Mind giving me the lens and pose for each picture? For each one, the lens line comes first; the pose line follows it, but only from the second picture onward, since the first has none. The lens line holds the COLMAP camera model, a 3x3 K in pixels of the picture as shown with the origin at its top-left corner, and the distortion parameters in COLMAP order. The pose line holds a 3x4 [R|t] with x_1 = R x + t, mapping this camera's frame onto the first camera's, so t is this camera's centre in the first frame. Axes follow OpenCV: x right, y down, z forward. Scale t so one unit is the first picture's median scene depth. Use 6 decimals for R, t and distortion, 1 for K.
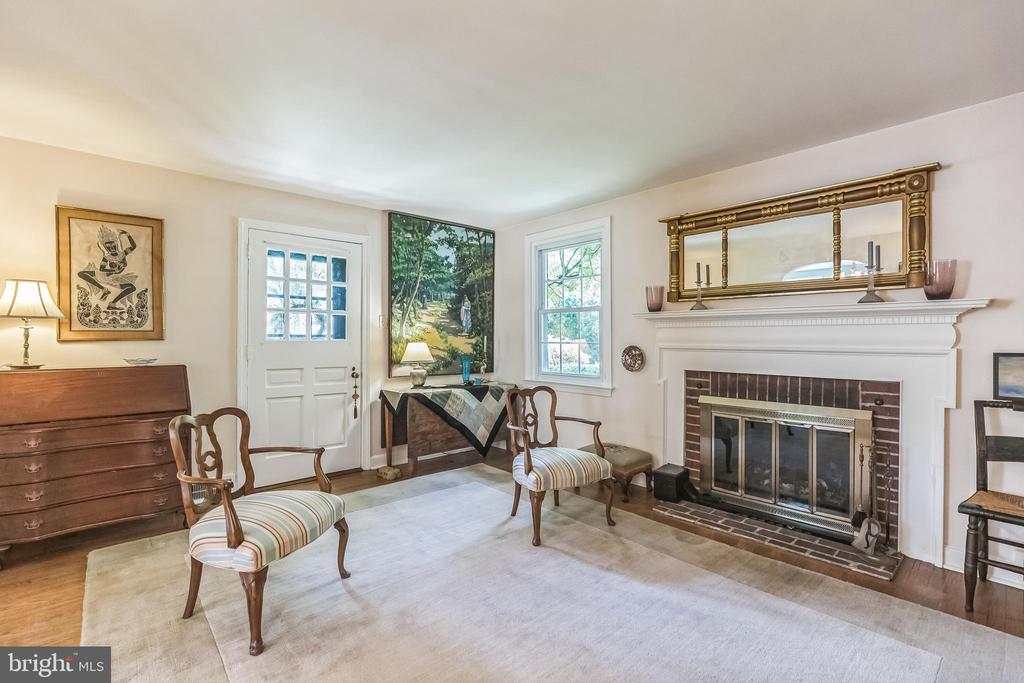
lens RADIAL K [[470.6, 0, 512.5], [0, 470.6, 339.0], [0, 0, 1]] dist [-0.018635, 0.003512]
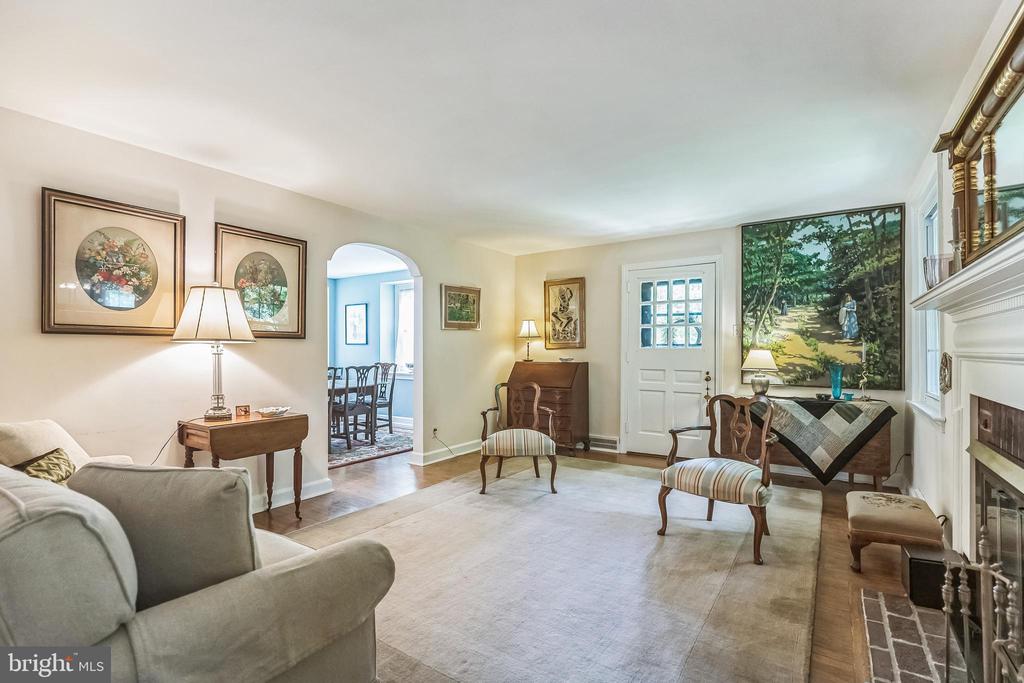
lens RADIAL K [[470.6, 0, 511.6], [0, 470.6, 347.6], [0, 0, 1]] dist [-0.018635, 0.003512]
pose [[0.230952, -0.008863, -0.972925, 0.622838], [-0.003303, 0.999946, -0.009893, 0.013537], [0.972959, 0.005498, 0.230910, 0.253797]]
